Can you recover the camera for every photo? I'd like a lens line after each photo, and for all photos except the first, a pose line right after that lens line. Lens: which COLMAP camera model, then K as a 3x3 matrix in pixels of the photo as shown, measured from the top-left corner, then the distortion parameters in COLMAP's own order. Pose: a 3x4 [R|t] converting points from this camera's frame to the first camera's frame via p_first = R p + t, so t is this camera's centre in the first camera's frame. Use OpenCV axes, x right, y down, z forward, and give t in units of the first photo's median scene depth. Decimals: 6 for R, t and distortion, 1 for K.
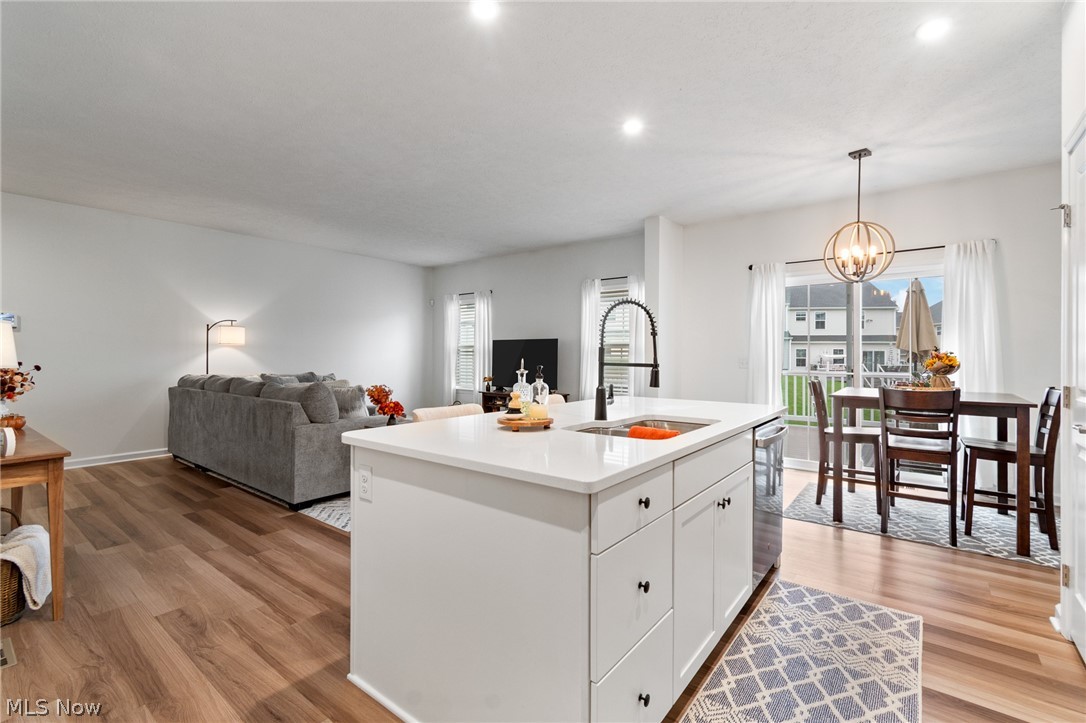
lens RADIAL K [[483.8, 0, 544.2], [0, 483.8, 348.7], [0, 0, 1]] dist [0.000547, 0.000092]
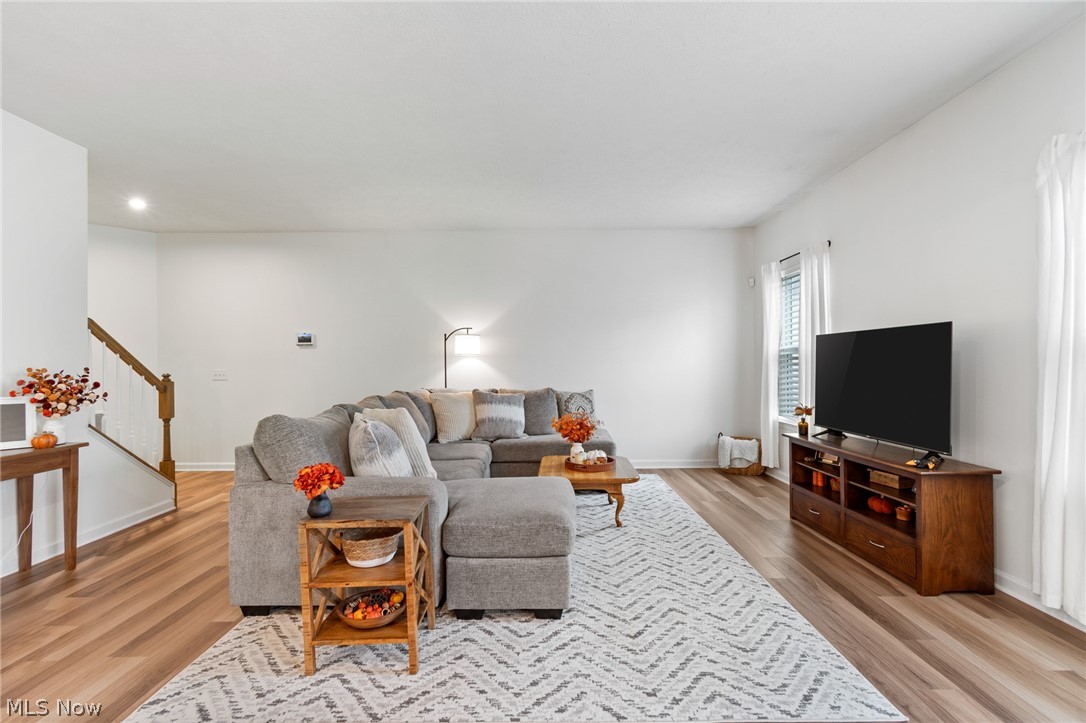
lens RADIAL K [[483.1, 0, 545.8], [0, 483.1, 373.0], [0, 0, 1]] dist [-0.000435, -0.000064]
pose [[0.623749, 0.007769, -0.781586, 0.115427], [0.018380, 0.999528, 0.024604, 0.004124], [0.781408, -0.029712, 0.623312, 0.466307]]
